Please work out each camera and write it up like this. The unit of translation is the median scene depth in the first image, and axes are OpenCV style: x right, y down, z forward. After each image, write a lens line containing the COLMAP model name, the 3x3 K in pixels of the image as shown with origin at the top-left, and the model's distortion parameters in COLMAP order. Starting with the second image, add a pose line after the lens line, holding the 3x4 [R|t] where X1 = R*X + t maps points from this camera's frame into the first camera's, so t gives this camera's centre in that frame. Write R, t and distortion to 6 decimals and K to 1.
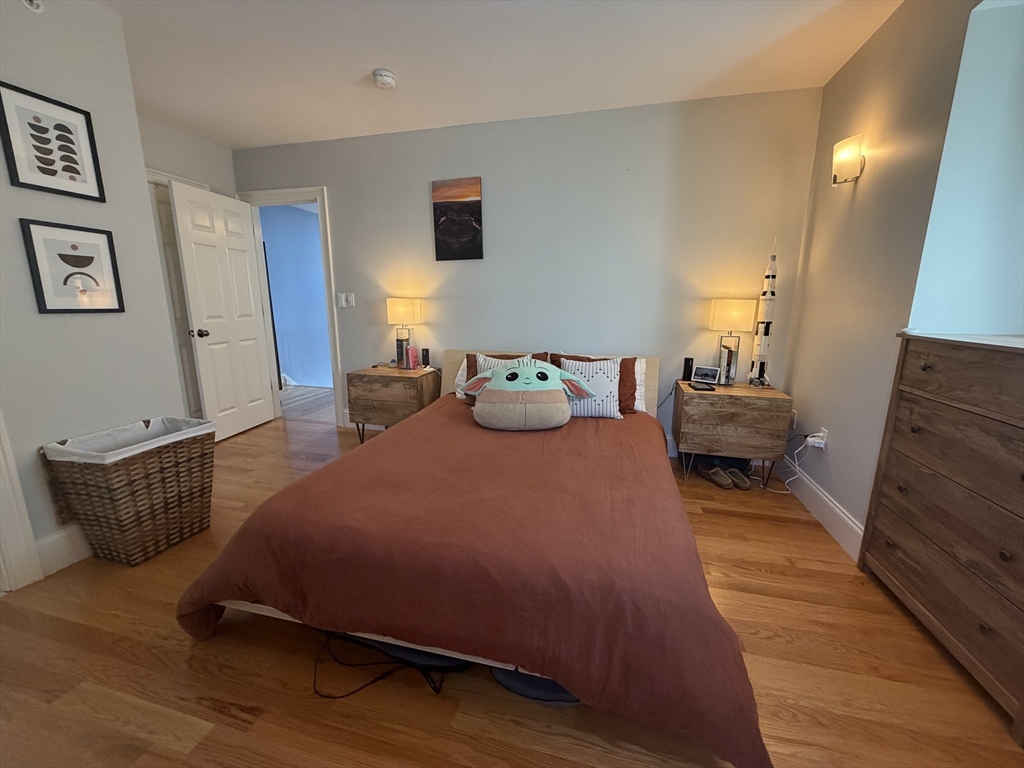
lens RADIAL K [[407.6, 0, 512.0], [0, 407.6, 382.8], [0, 0, 1]] dist [-0.003286, -0.000053]
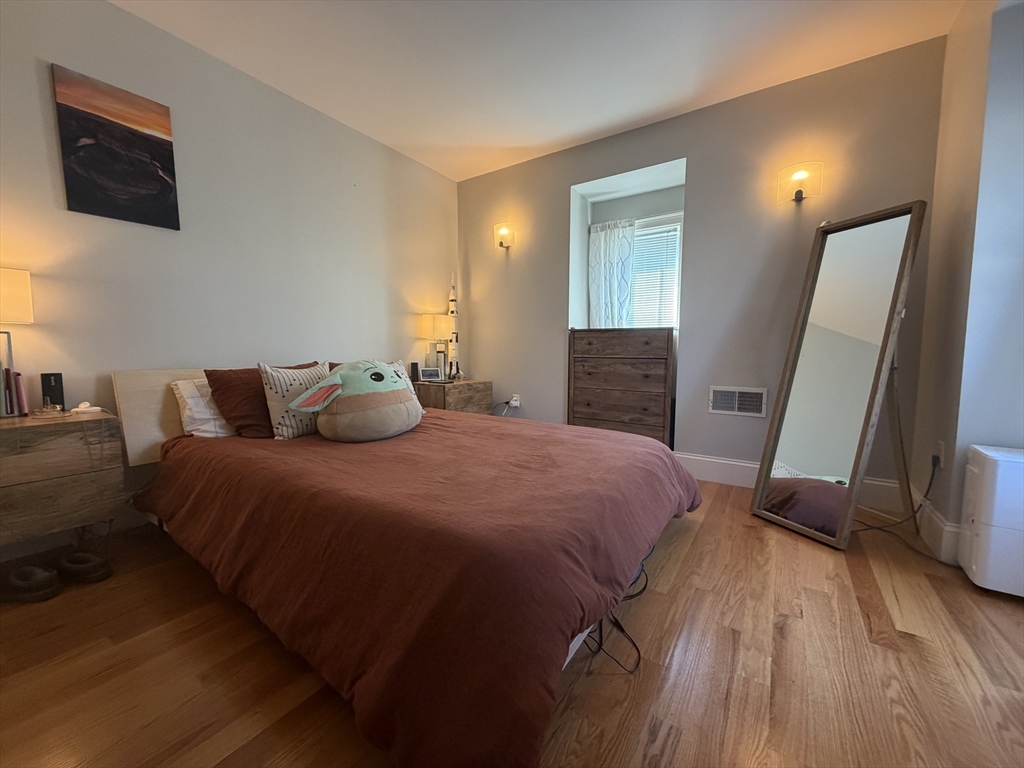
lens RADIAL K [[407.6, 0, 509.5], [0, 407.6, 383.0], [0, 0, 1]] dist [-0.003286, -0.000053]
pose [[0.333558, -0.076547, 0.939617, -0.627479], [0.184603, 0.982706, 0.014524, 0.032483], [-0.924479, 0.168611, 0.341920, 0.383490]]
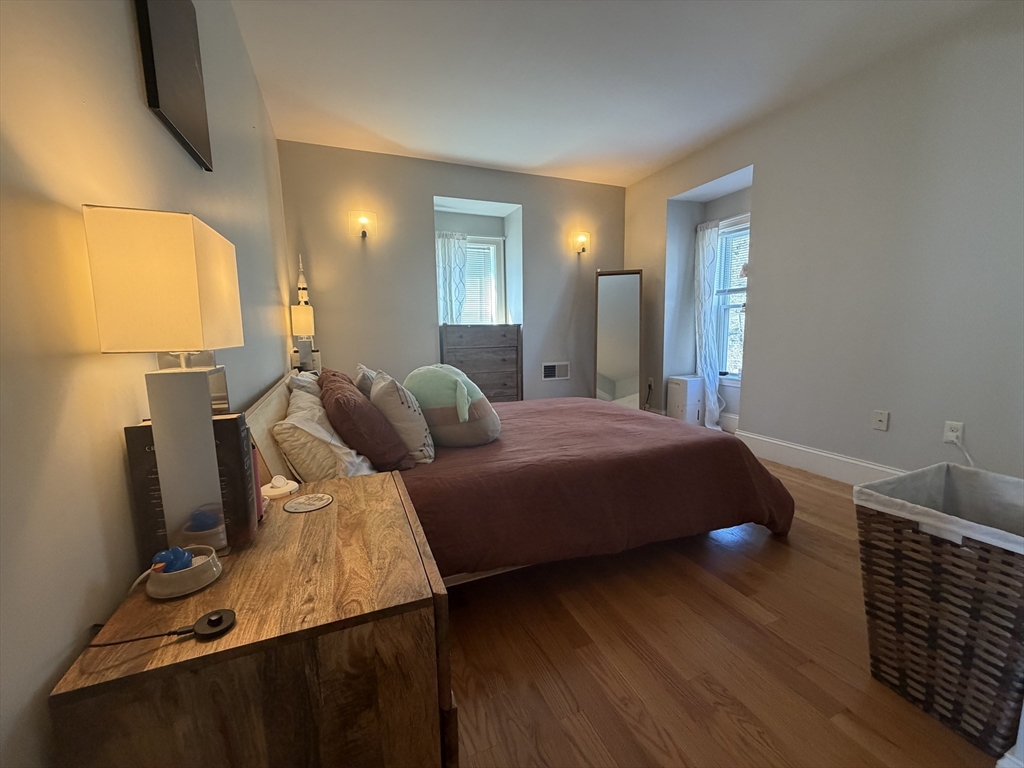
lens RADIAL K [[407.6, 0, 514.5], [0, 407.6, 384.7], [0, 0, 1]] dist [-0.003286, -0.000053]
pose [[-0.612938, -0.102422, 0.783465, -0.667319], [0.171274, 0.950764, 0.258288, -0.194347], [-0.771345, 0.292501, -0.565217, 1.253768]]
